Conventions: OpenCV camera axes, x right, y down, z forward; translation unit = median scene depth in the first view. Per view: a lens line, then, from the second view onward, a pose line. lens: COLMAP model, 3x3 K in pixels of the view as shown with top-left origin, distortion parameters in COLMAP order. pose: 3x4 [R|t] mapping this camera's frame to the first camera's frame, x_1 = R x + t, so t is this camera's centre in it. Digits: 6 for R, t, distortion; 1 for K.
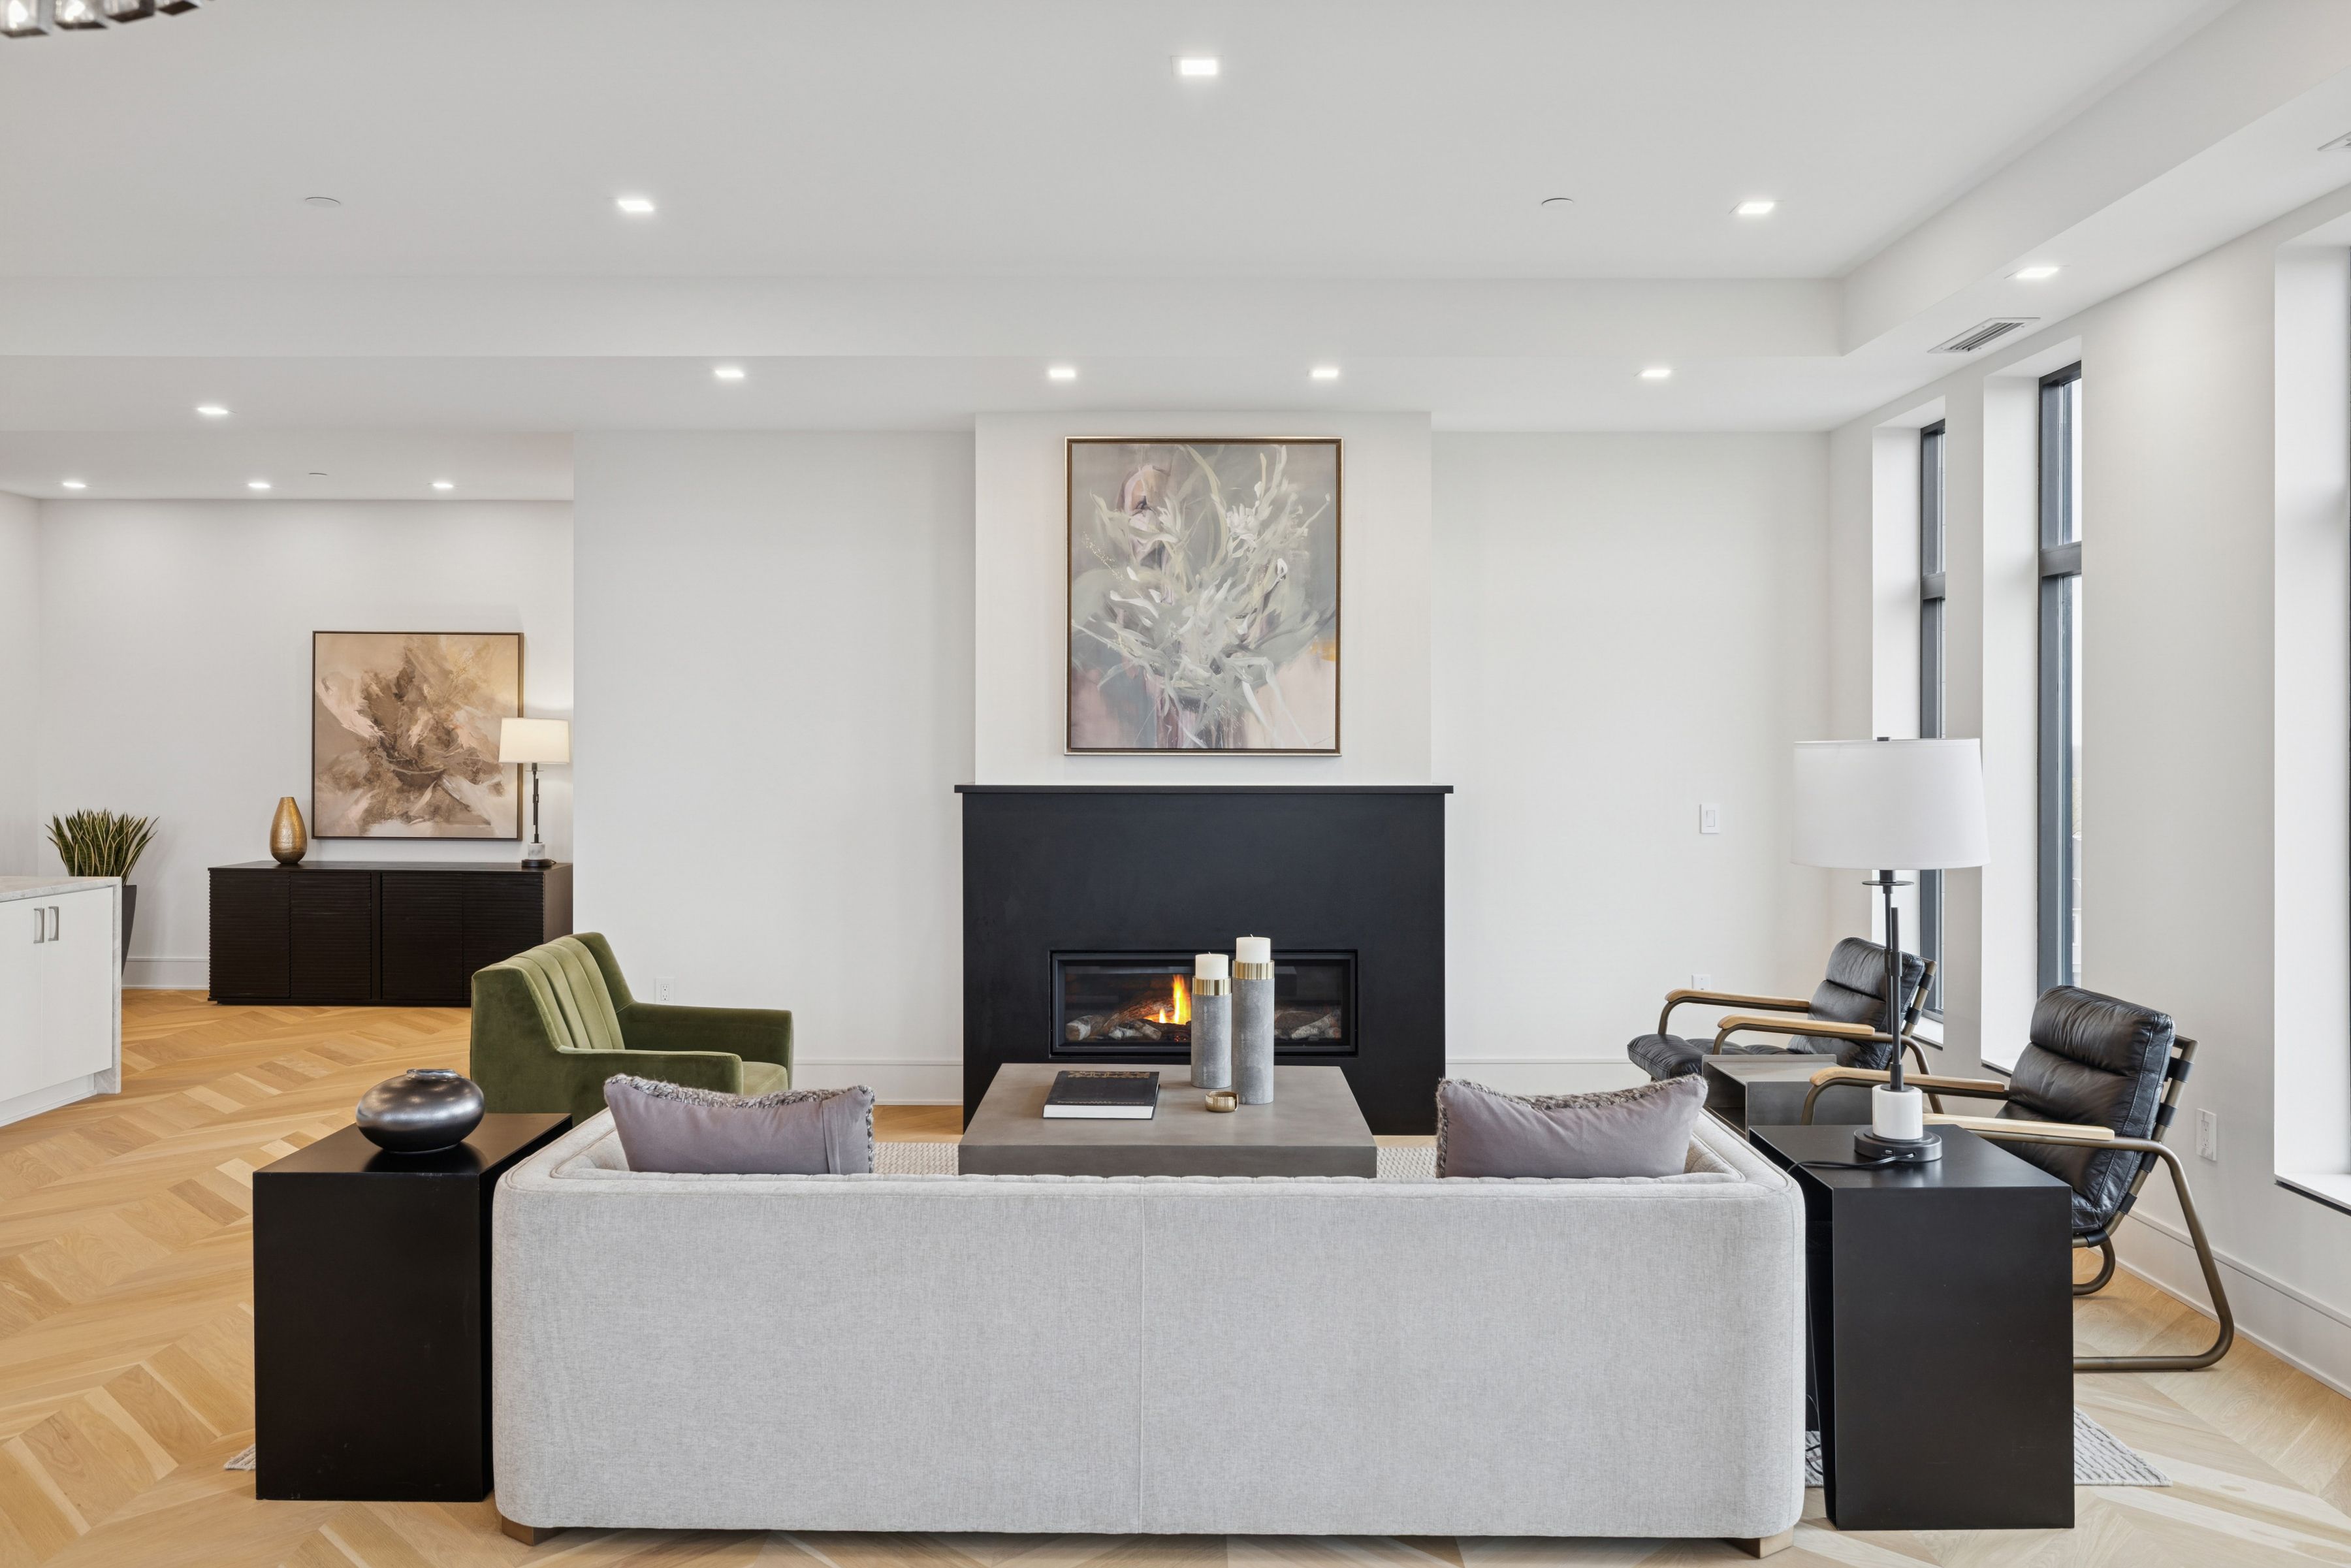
lens RADIAL K [[1705.8, 0, 1182.4], [0, 1705.8, 753.2], [0, 0, 1]] dist [0.005257, -0.001467]
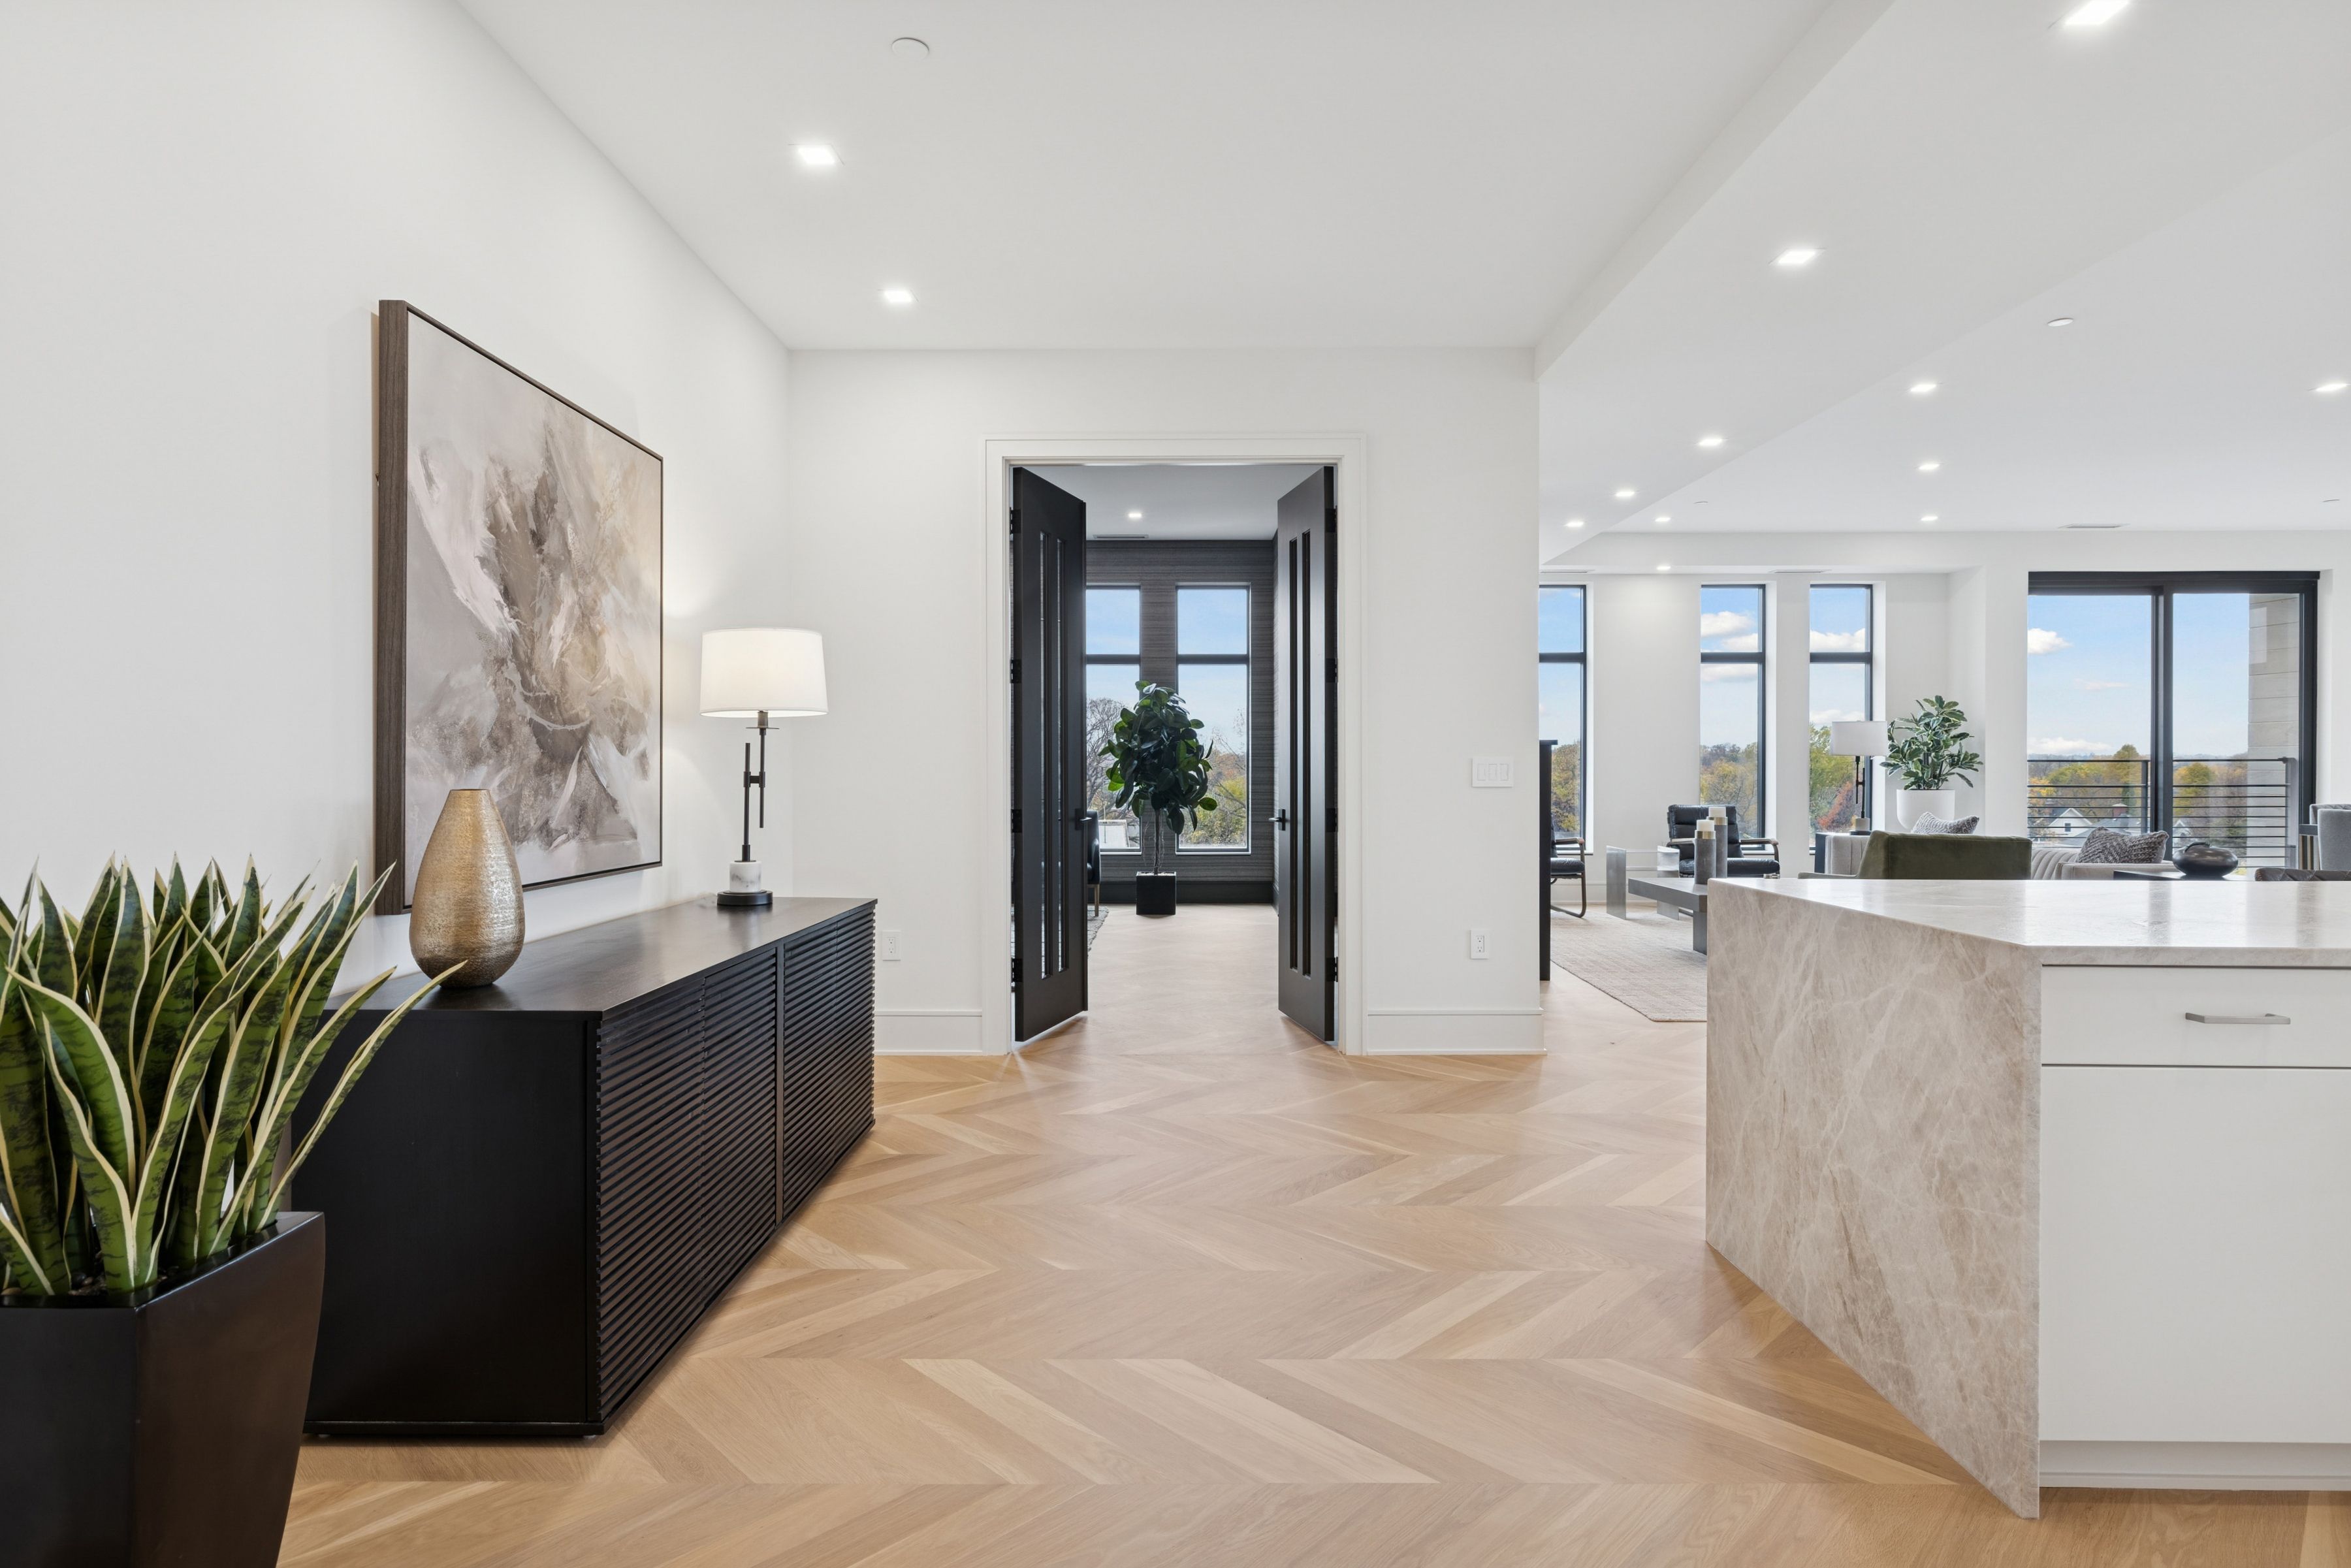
lens RADIAL K [[1189.7, 0, 1130.6], [0, 1189.7, 772.3], [0, 0, 1]] dist [-0.011179, 0.002814]
pose [[0.030831, -0.014790, 0.999415, -1.141942], [0.006138, 0.999874, 0.014607, 0.029777], [-0.999506, 0.005684, 0.030918, 1.309245]]
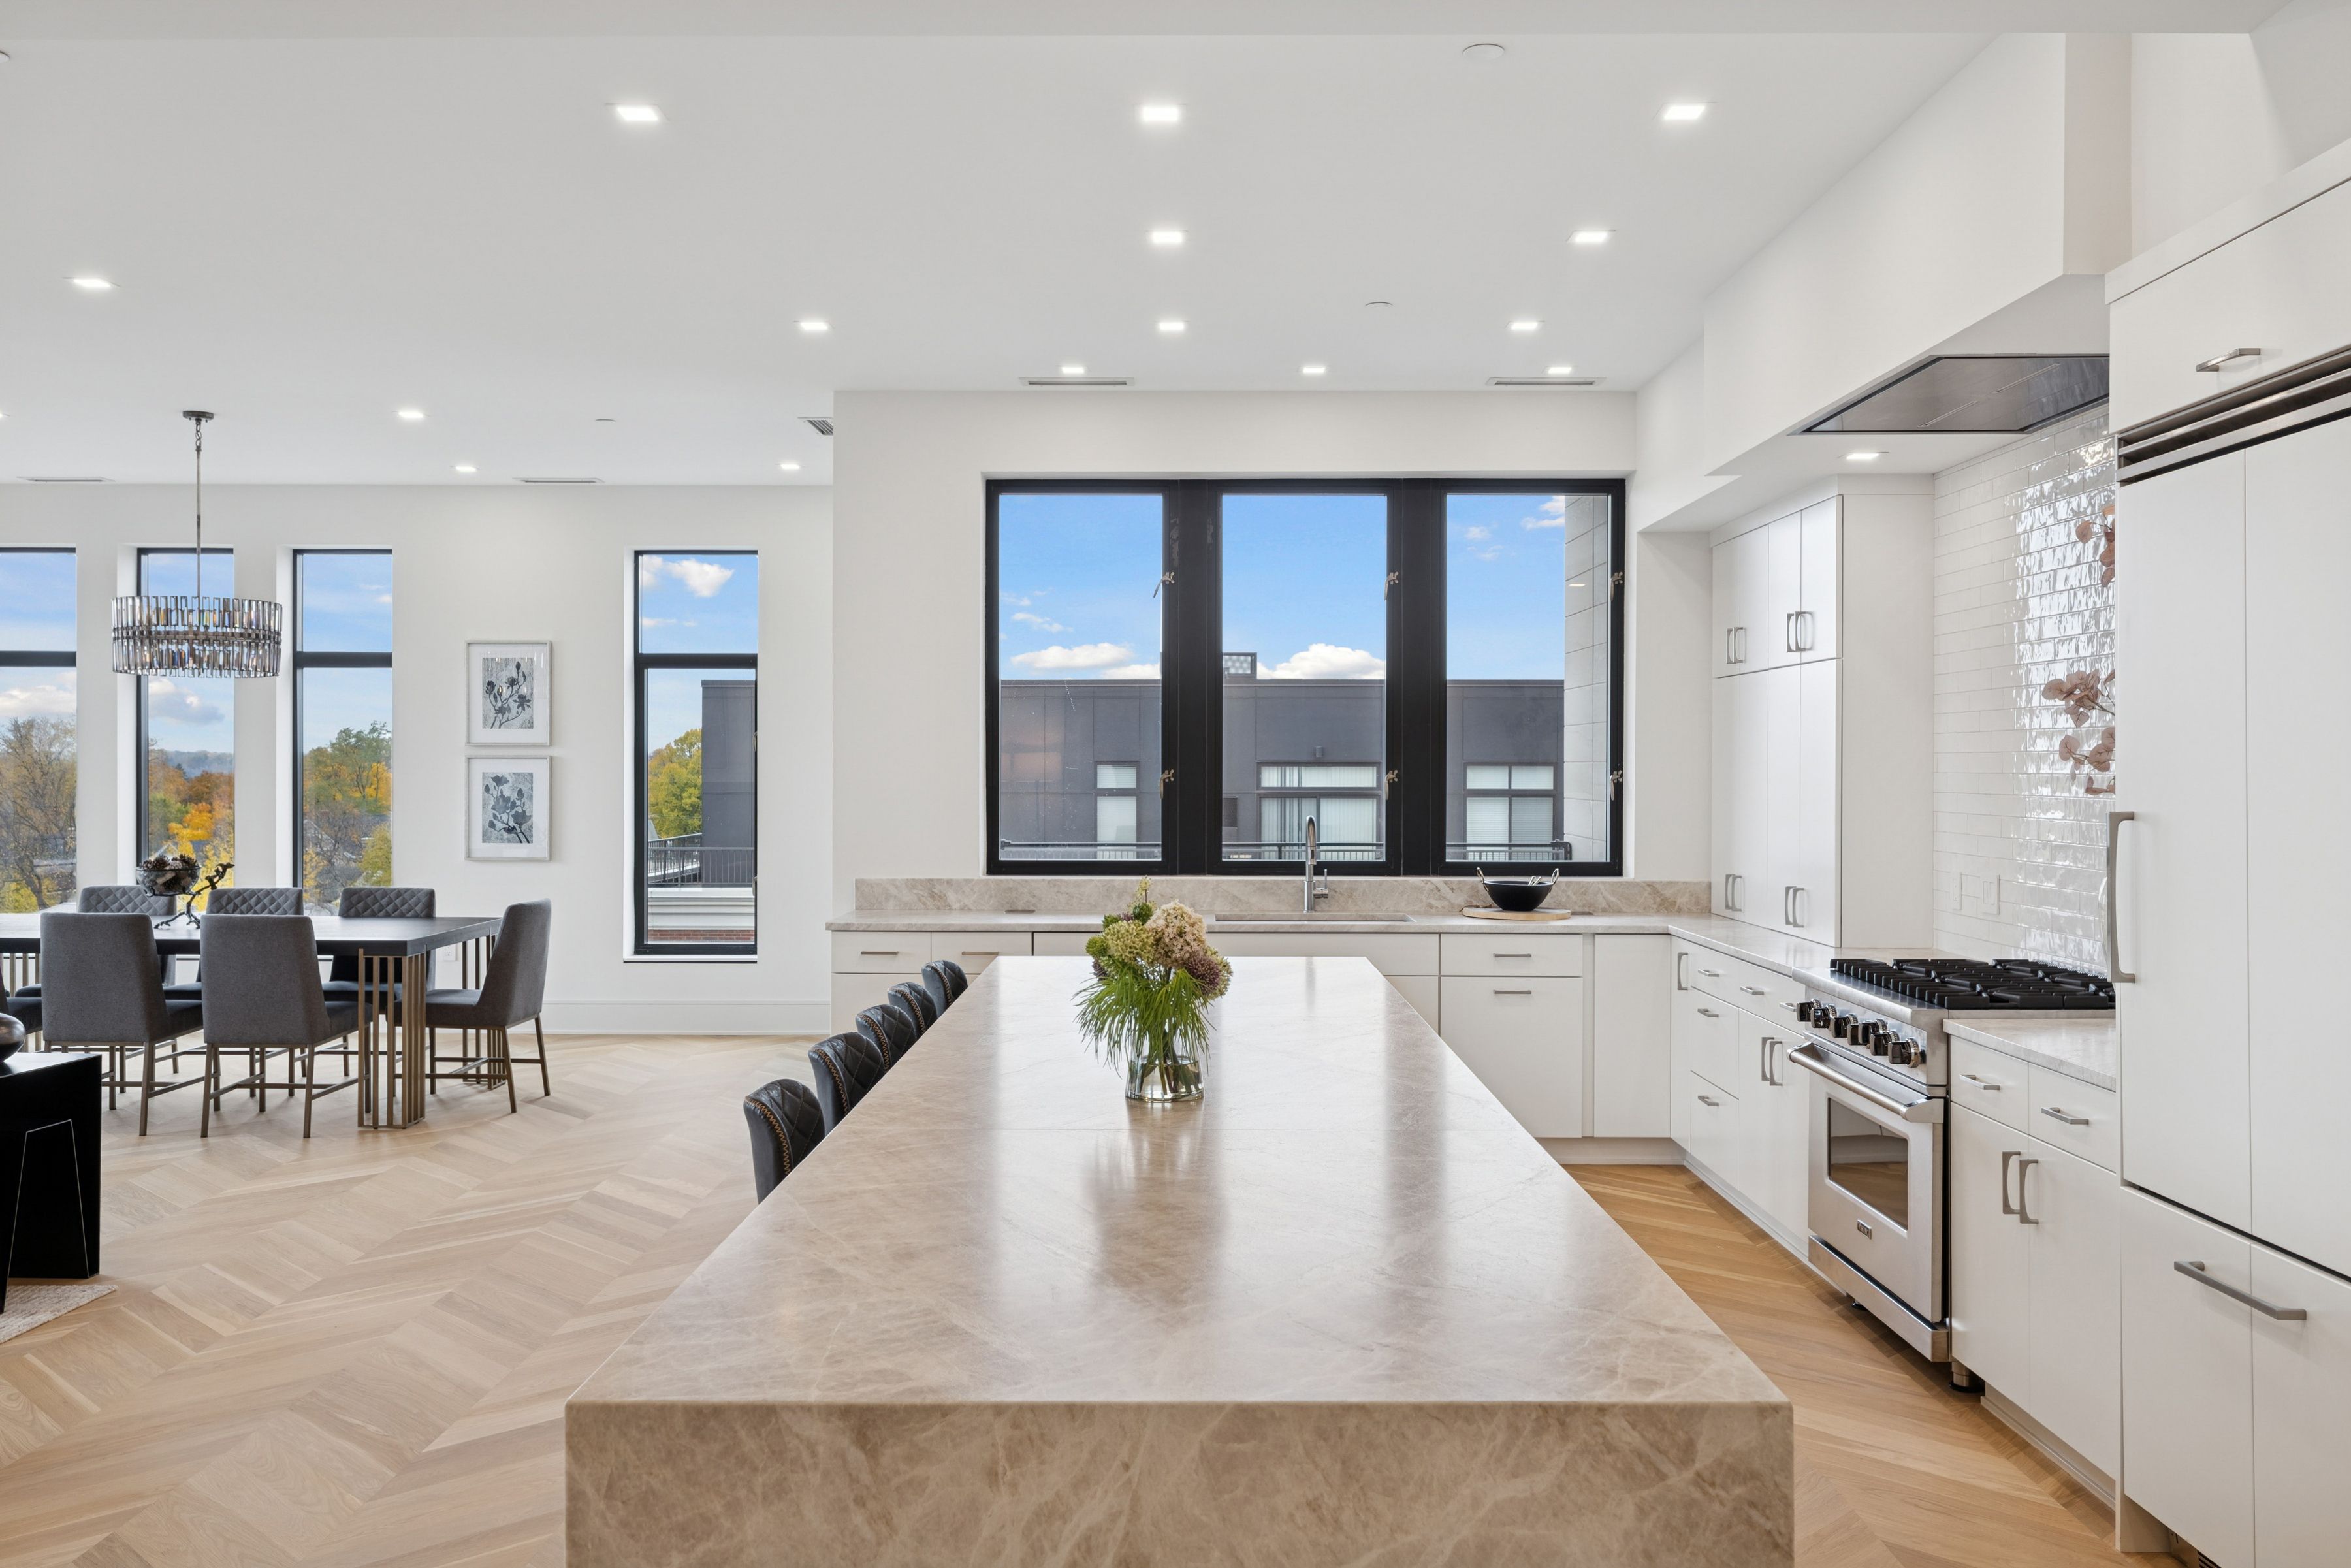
lens RADIAL K [[1936.2, 0, 1166.0], [0, 1936.2, 768.7], [0, 0, 1]] dist [-0.002872, 0.027380]
pose [[-0.999949, -0.003757, 0.009398, -0.765588], [-0.003648, 0.999926, 0.011585, -0.014891], [-0.009441, 0.011550, -0.999889, 1.375276]]
